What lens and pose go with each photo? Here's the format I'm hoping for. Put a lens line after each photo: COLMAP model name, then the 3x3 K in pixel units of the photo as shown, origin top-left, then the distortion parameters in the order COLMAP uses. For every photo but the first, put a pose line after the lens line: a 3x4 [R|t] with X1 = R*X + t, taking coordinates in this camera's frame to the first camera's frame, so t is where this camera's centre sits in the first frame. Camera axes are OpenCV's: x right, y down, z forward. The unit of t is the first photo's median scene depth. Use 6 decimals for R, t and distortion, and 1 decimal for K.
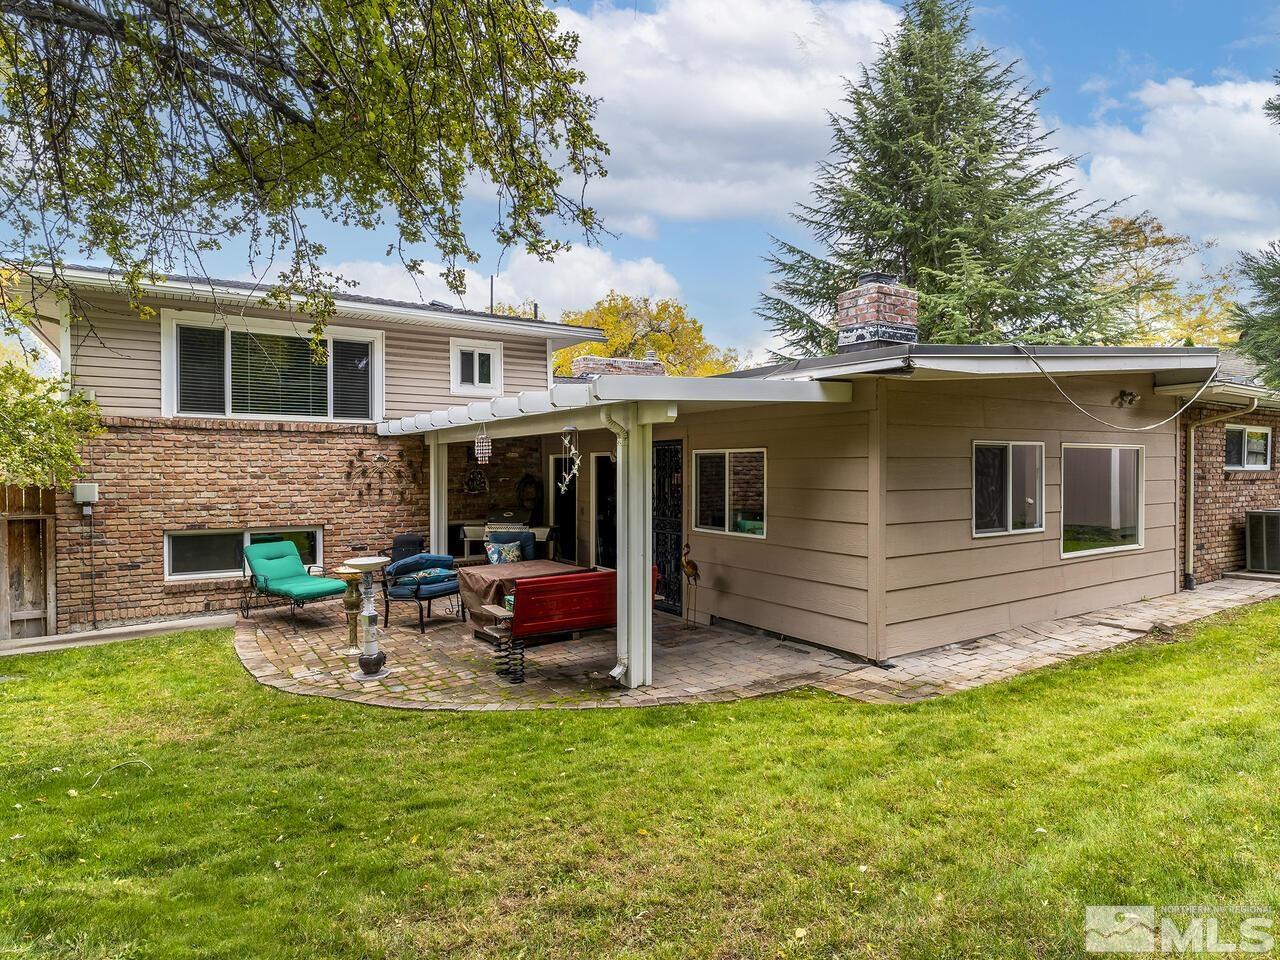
lens RADIAL K [[730.4, 0, 650.4], [0, 730.4, 478.7], [0, 0, 1]] dist [-0.002230, 0.000516]
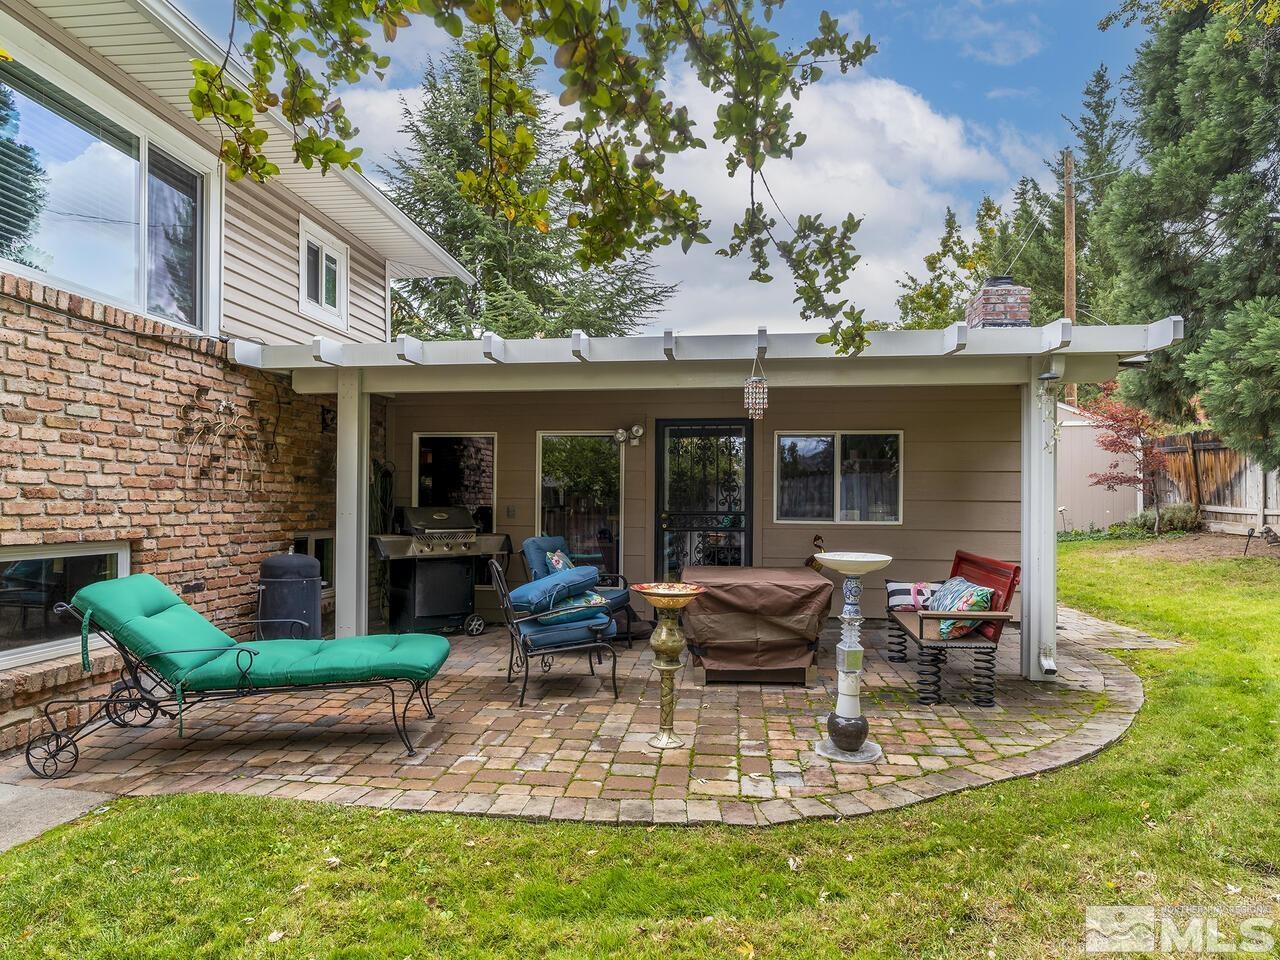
lens RADIAL K [[730.4, 0, 657.3], [0, 730.4, 499.7], [0, 0, 1]] dist [-0.002230, 0.000516]
pose [[0.649657, 0.007788, 0.760187, -0.589541], [0.004243, 0.999895, -0.013870, 0.046425], [-0.760216, 0.012236, 0.649556, 0.463560]]
